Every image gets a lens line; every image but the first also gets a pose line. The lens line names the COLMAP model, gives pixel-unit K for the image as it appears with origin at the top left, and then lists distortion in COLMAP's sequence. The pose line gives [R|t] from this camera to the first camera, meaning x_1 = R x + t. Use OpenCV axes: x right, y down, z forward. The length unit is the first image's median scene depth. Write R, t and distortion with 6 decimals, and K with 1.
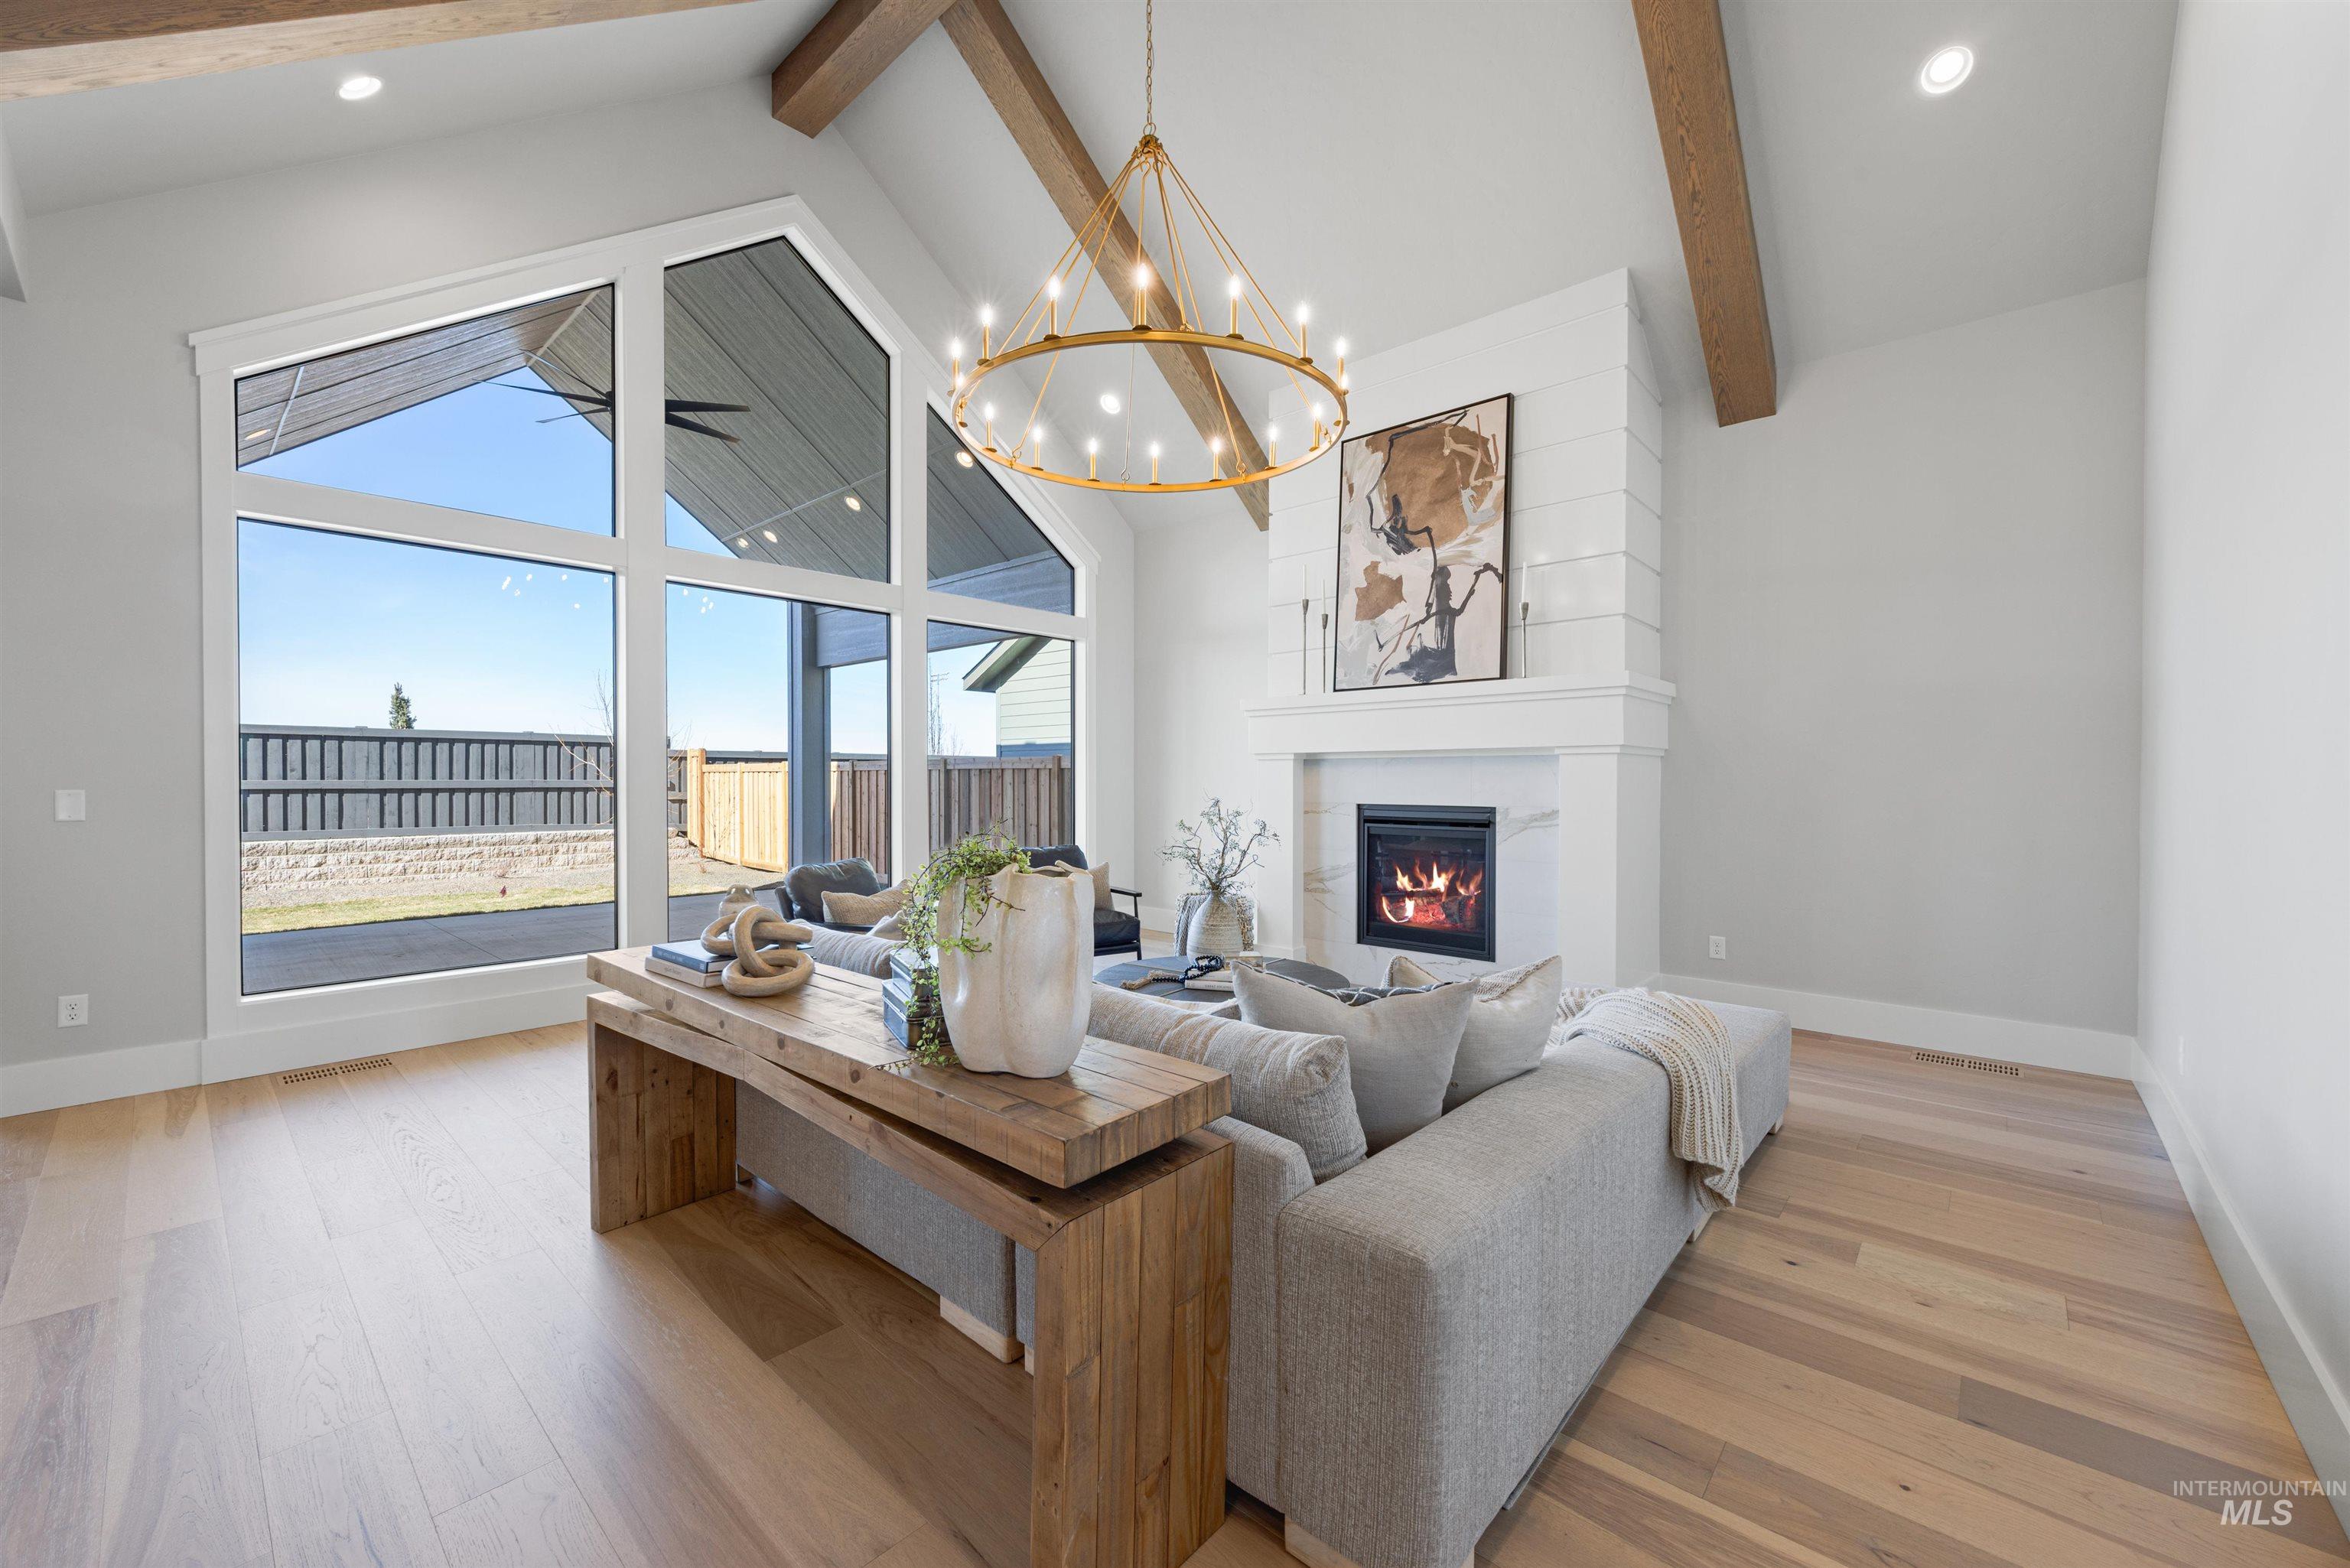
lens RADIAL K [[904.1, 0, 1172.5], [0, 904.1, 780.6], [0, 0, 1]] dist [-0.002720, 0.000495]
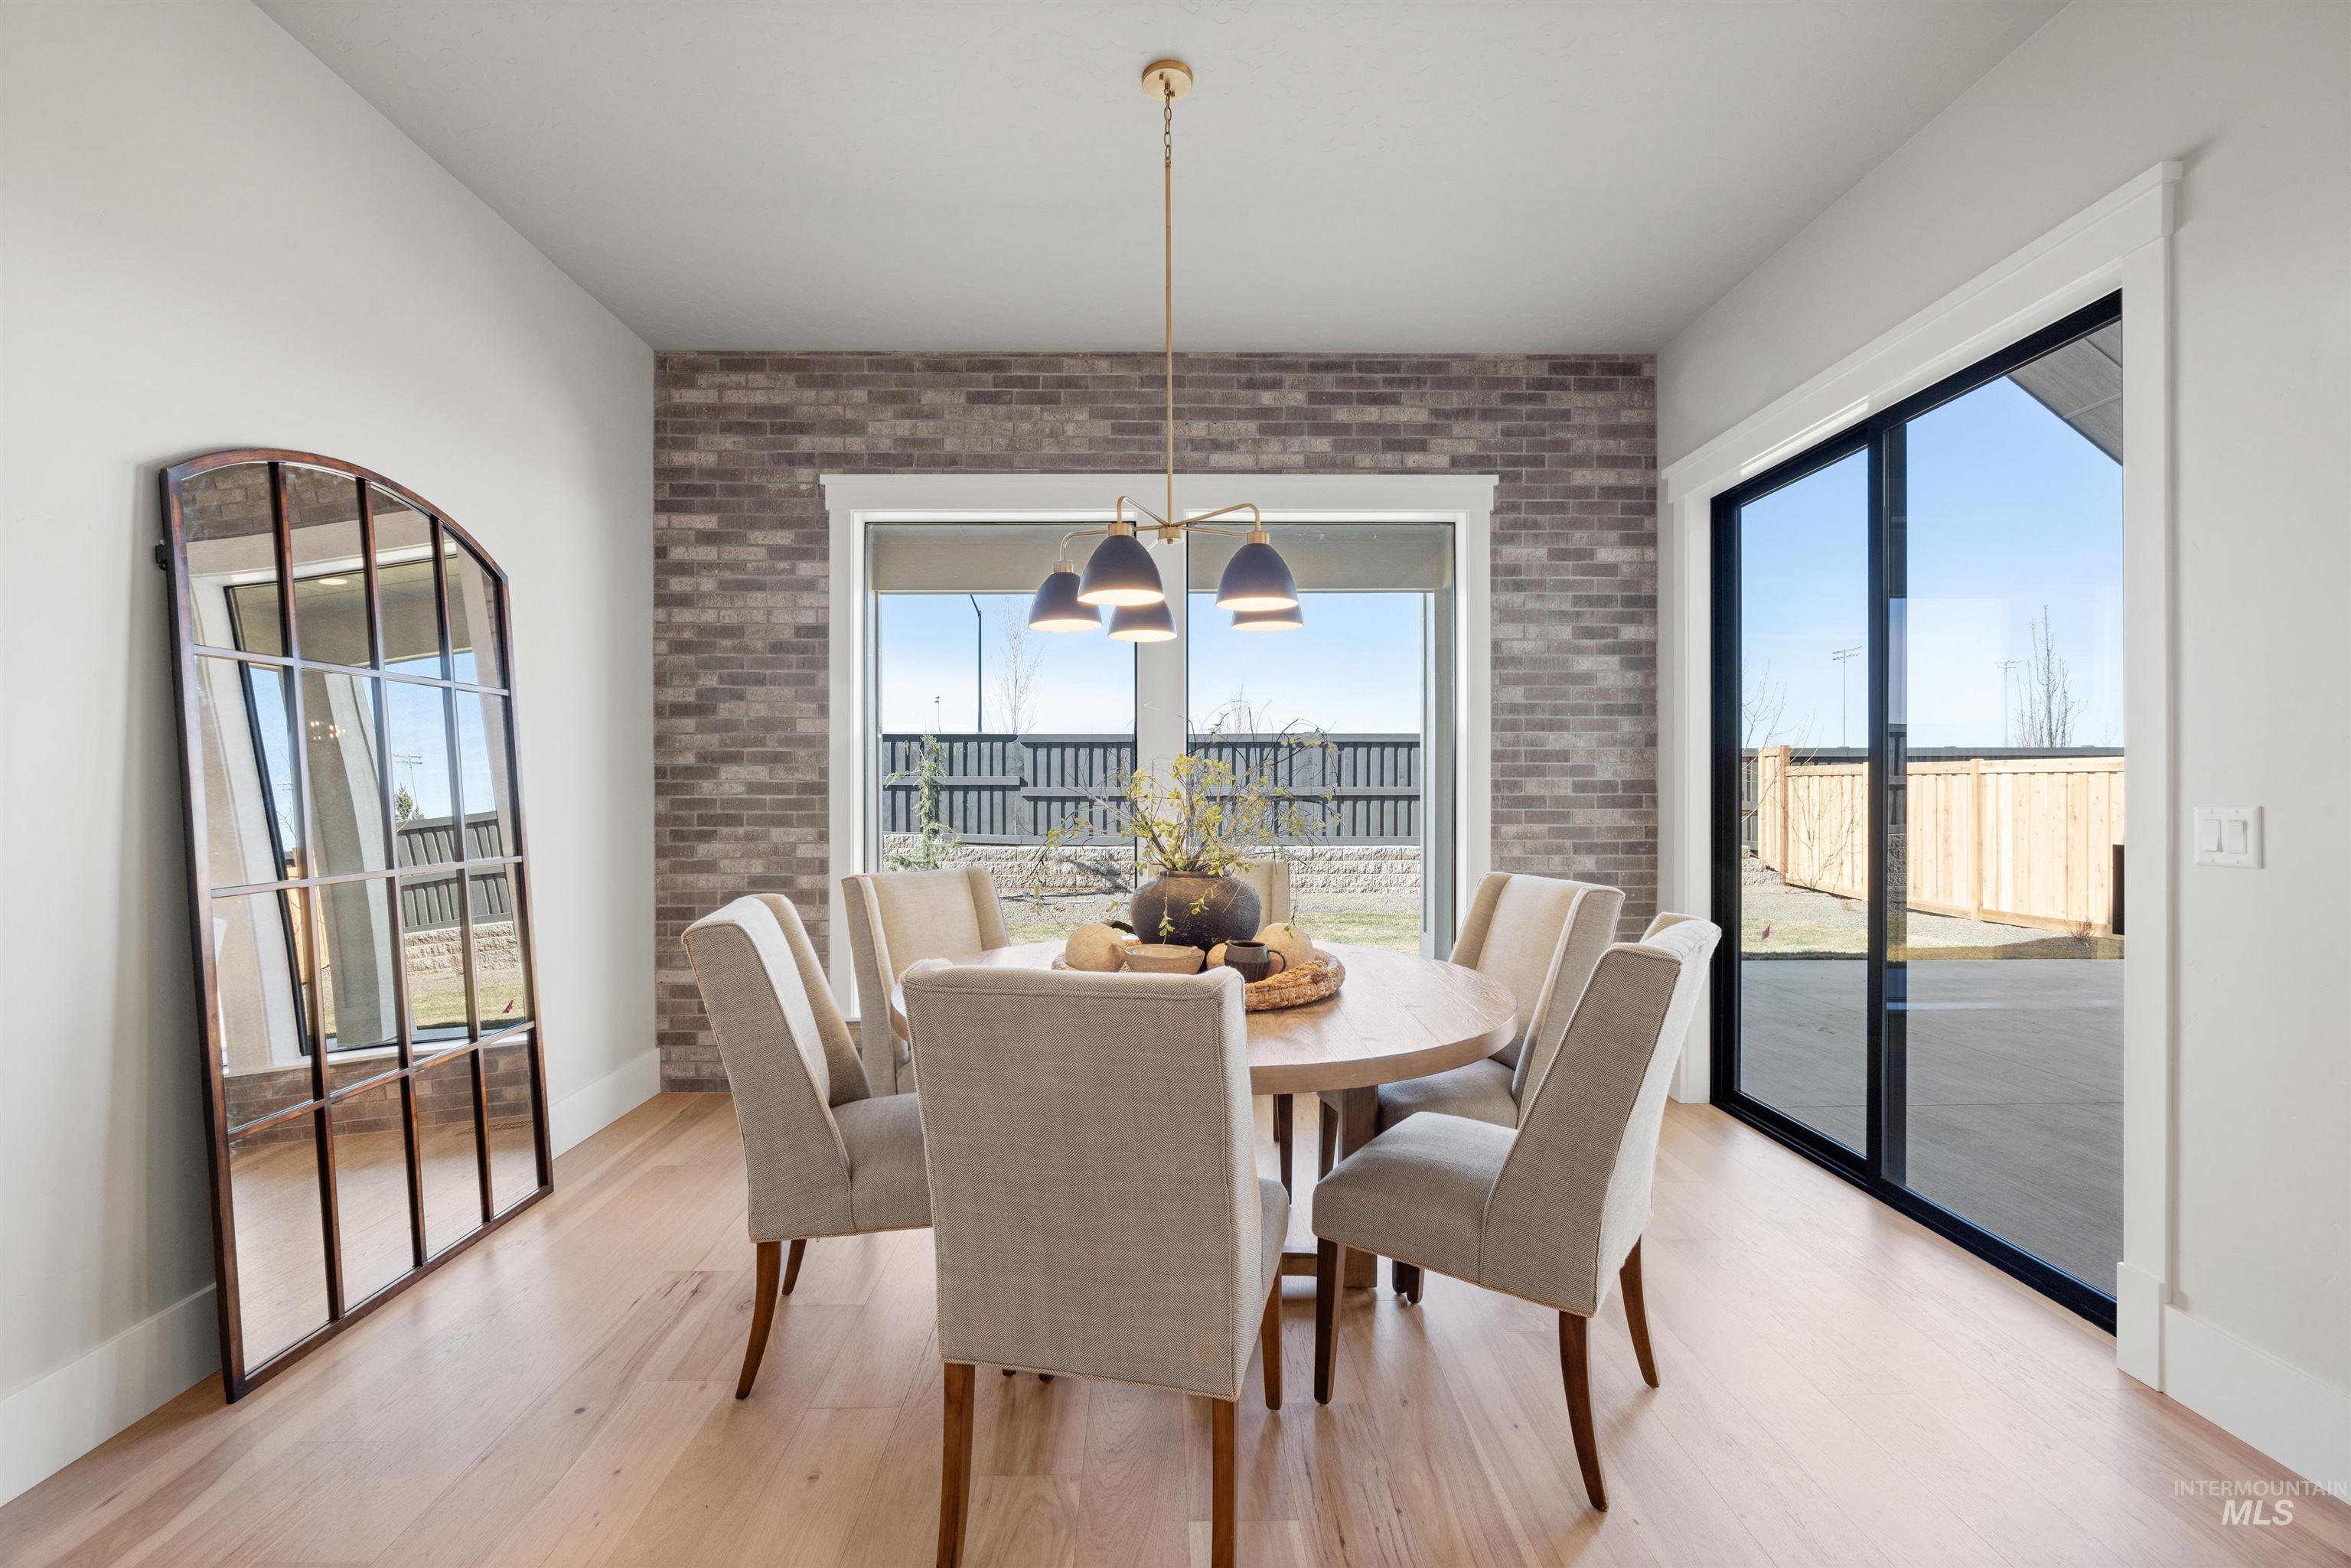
lens RADIAL K [[995.8, 0, 1164.0], [0, 995.8, 775.1], [0, 0, 1]] dist [-0.006011, 0.000854]
pose [[0.677822, -0.010267, -0.735154, -0.849996], [0.001578, 0.999921, -0.012509, -0.000061], [0.735224, 0.007319, 0.677785, 0.095698]]
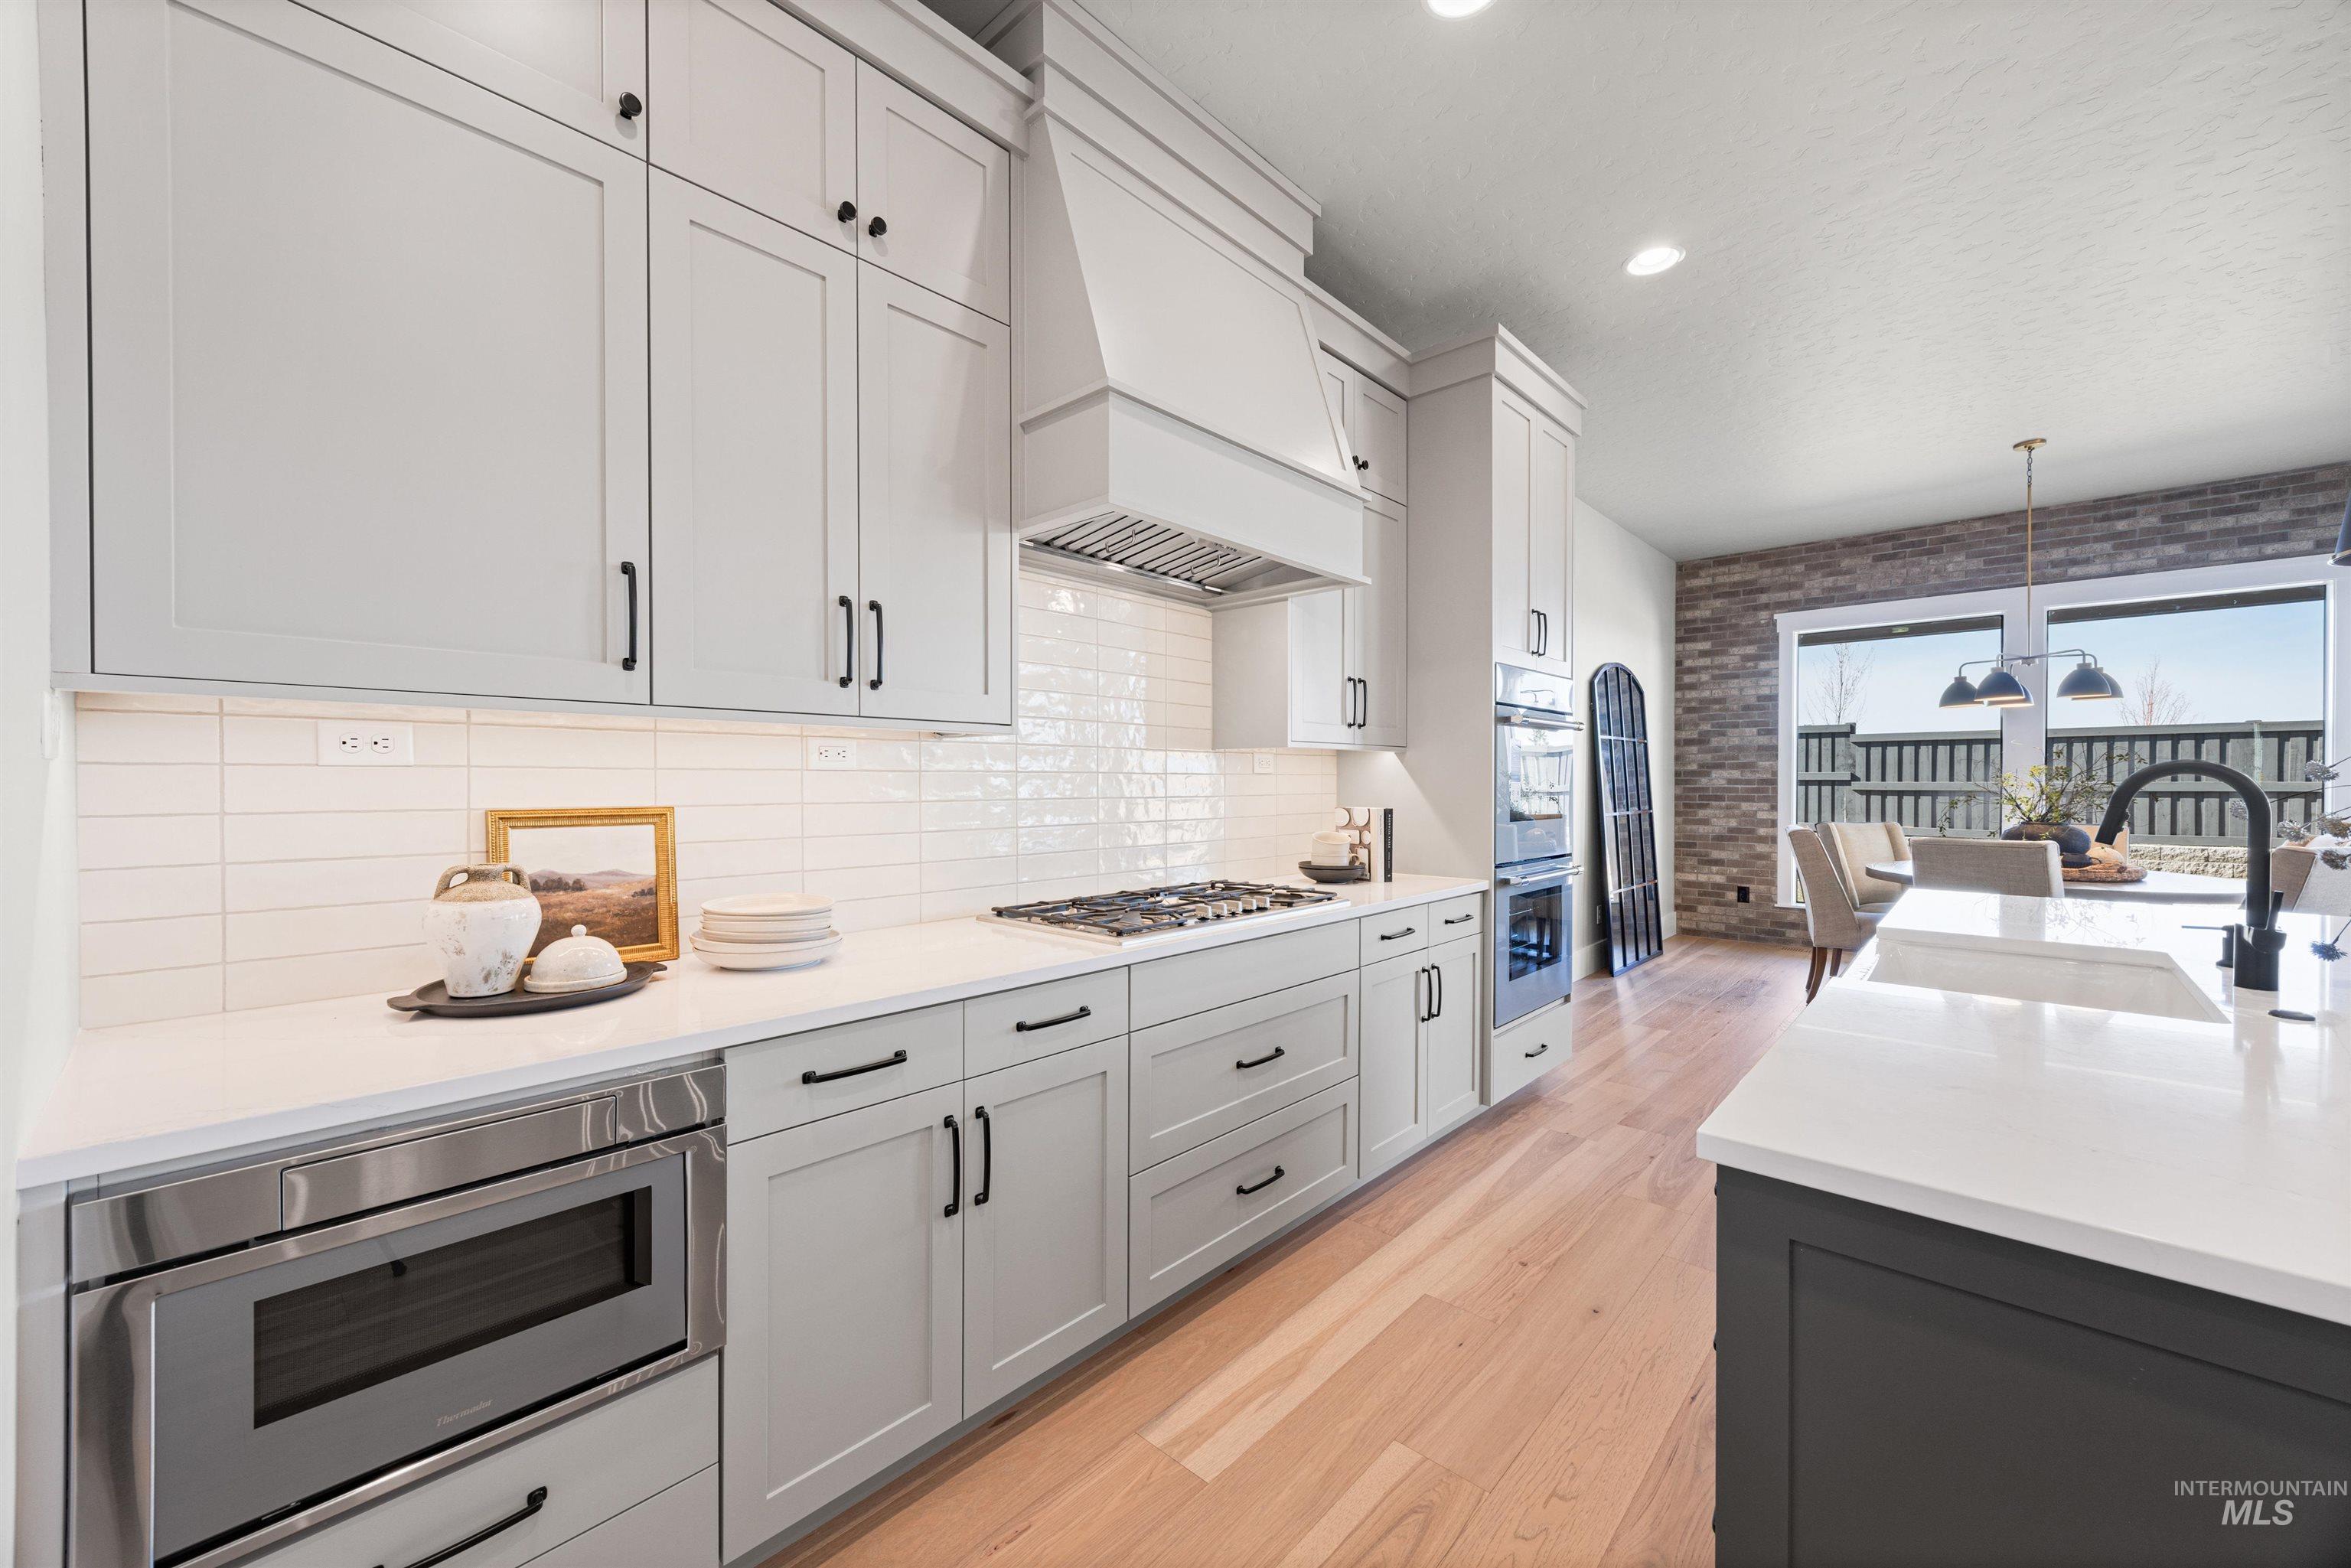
lens RADIAL K [[904.5, 0, 1167.7], [0, 904.5, 788.0], [0, 0, 1]] dist [-0.002720, 0.000495]
pose [[-0.017878, 0.006725, -0.999818, -0.288754], [-0.001741, 0.999976, 0.006757, 0.001572], [0.999839, 0.001862, -0.017866, -0.415915]]
